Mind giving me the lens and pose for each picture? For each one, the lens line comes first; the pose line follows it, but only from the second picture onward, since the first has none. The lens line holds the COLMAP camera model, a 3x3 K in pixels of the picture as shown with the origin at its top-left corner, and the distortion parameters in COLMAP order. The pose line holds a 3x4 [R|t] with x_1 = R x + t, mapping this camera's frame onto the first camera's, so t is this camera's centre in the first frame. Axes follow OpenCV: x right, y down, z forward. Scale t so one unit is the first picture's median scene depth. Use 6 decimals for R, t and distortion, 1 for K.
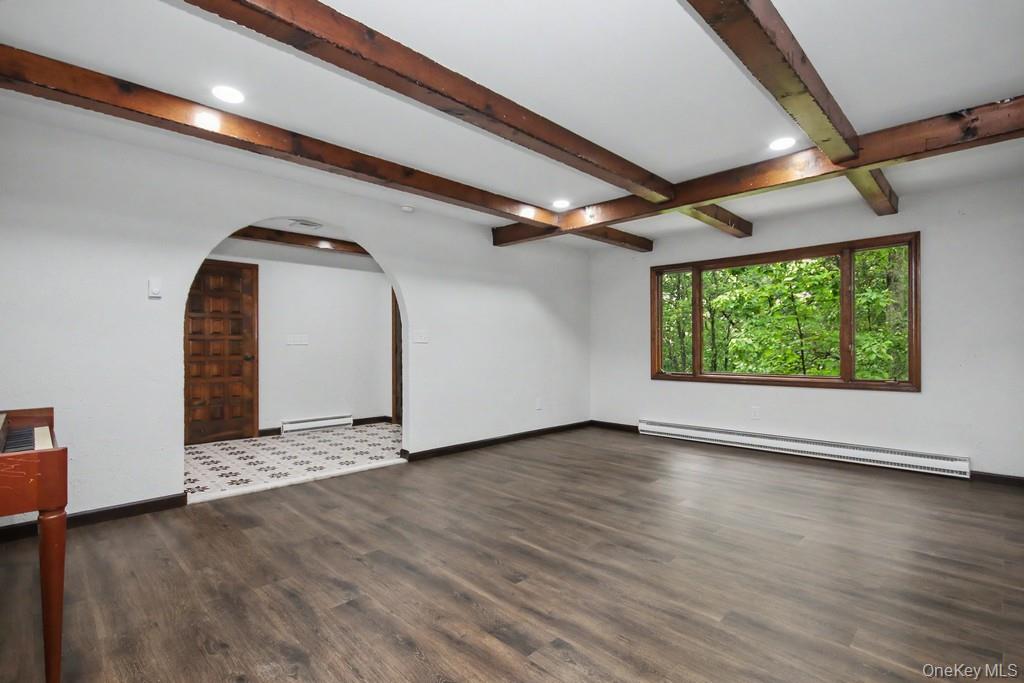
lens RADIAL K [[480.7, 0, 512.7], [0, 480.7, 346.9], [0, 0, 1]] dist [0.002693, 0.000177]
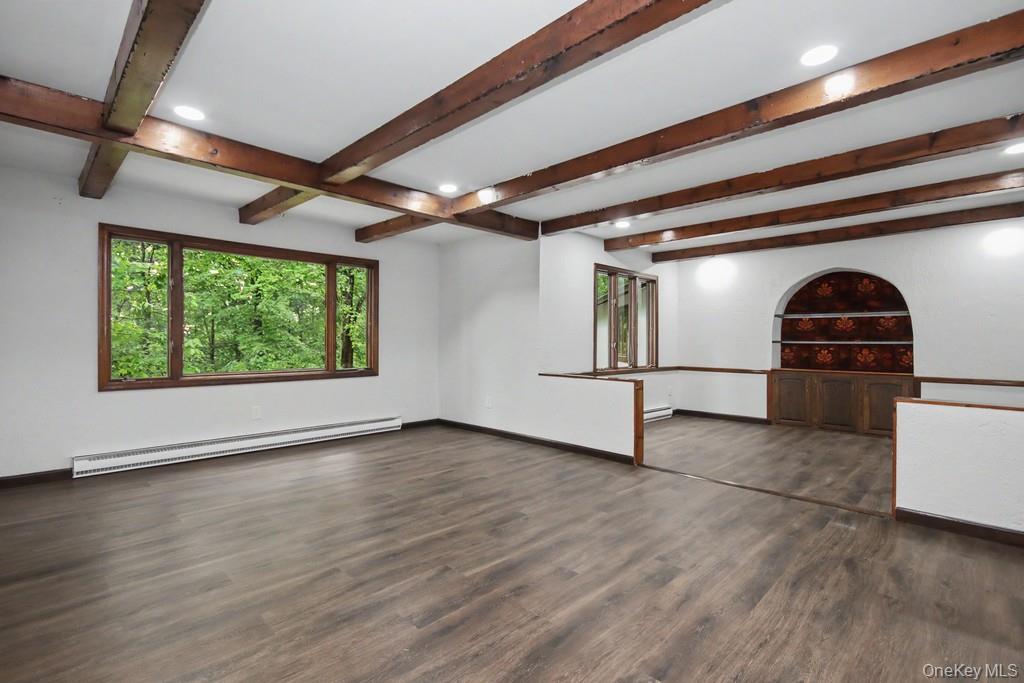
lens RADIAL K [[480.7, 0, 512.7], [0, 480.7, 338.9], [0, 0, 1]] dist [0.002693, 0.000177]
pose [[-0.010620, 0.007776, 0.999913, -0.802164], [-0.004518, 0.999959, -0.007824, -0.004972], [-0.999933, -0.004601, -0.010585, 0.894851]]
